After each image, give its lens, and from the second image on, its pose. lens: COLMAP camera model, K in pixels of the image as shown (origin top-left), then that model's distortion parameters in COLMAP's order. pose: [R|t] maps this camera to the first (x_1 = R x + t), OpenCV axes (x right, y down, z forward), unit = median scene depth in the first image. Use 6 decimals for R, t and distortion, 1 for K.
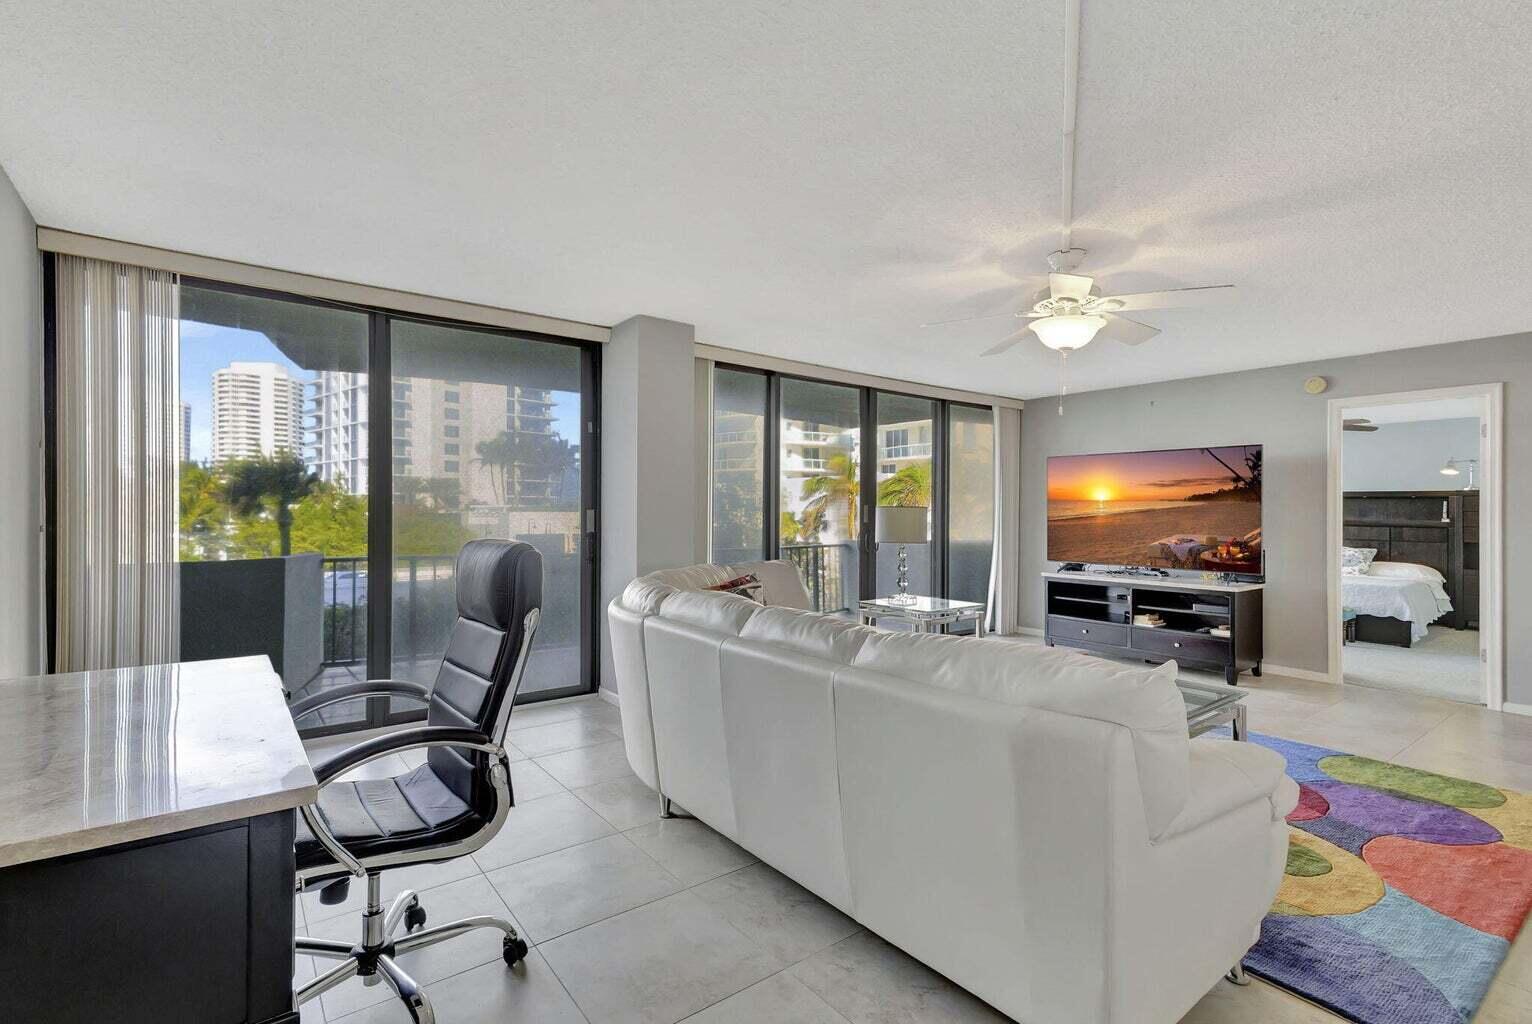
lens RADIAL K [[711.3, 0, 766.0], [0, 711.3, 512.0], [0, 0, 1]] dist [0.020755, -0.010156]
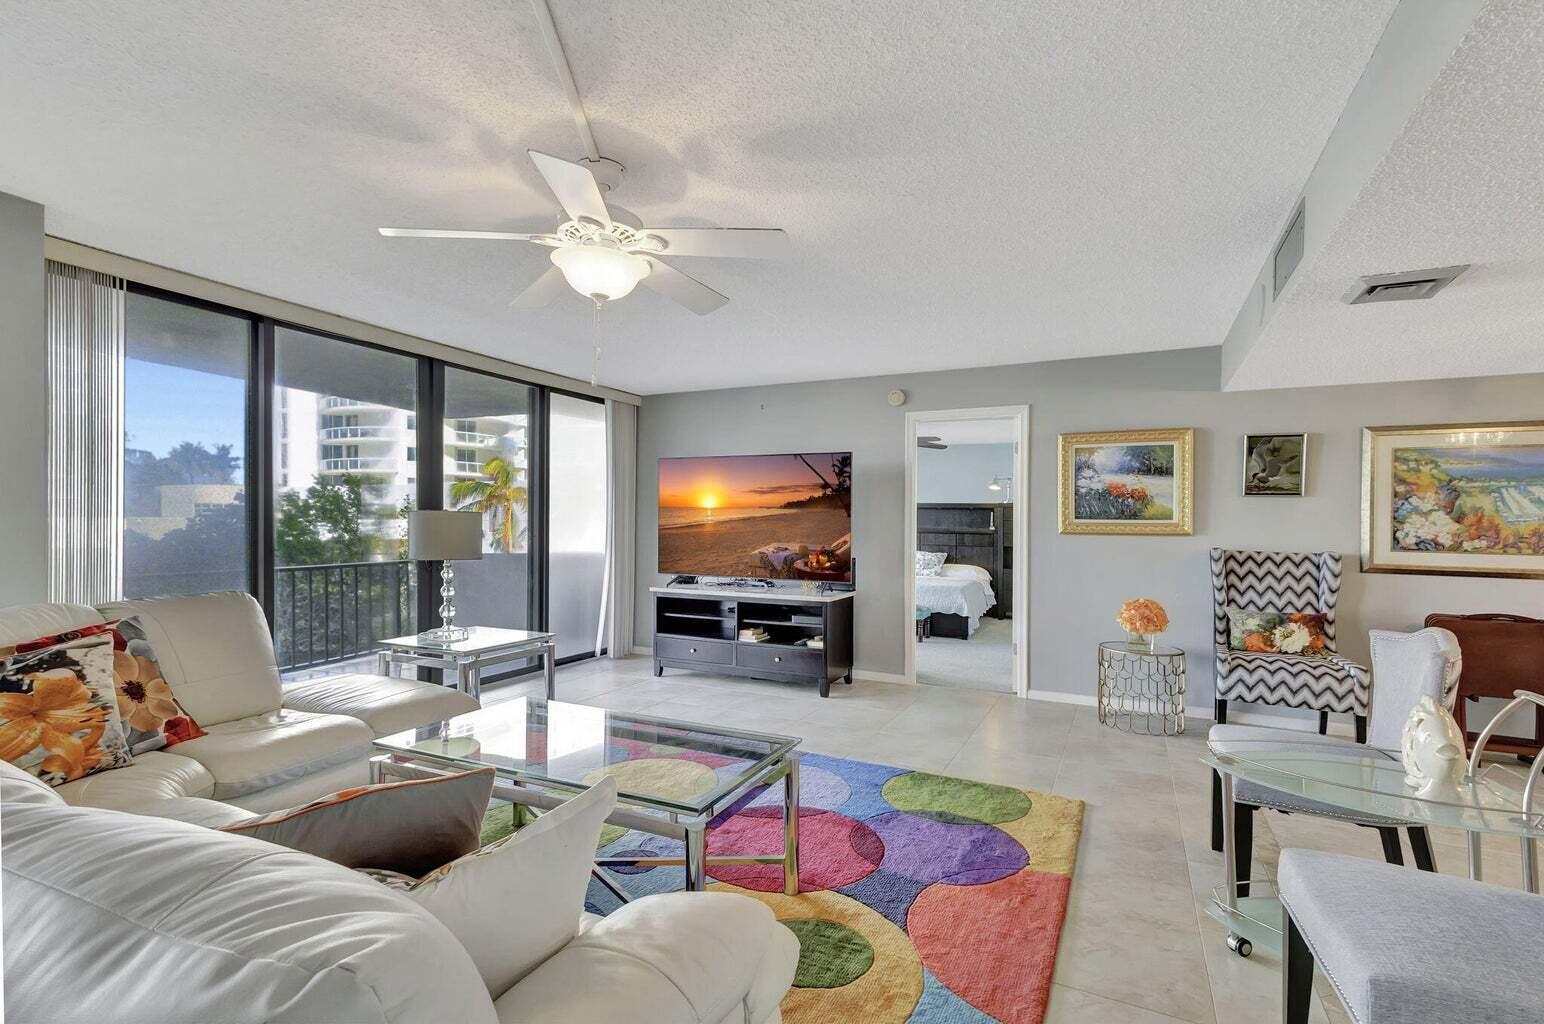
lens RADIAL K [[720.5, 0, 775.7], [0, 720.5, 526.7], [0, 0, 1]] dist [0.000178, 0.000268]
pose [[0.894760, -0.000682, 0.446546, 0.142040], [-0.003076, 0.999966, 0.007690, 0.001676], [-0.446536, -0.008254, 0.894728, 0.142352]]
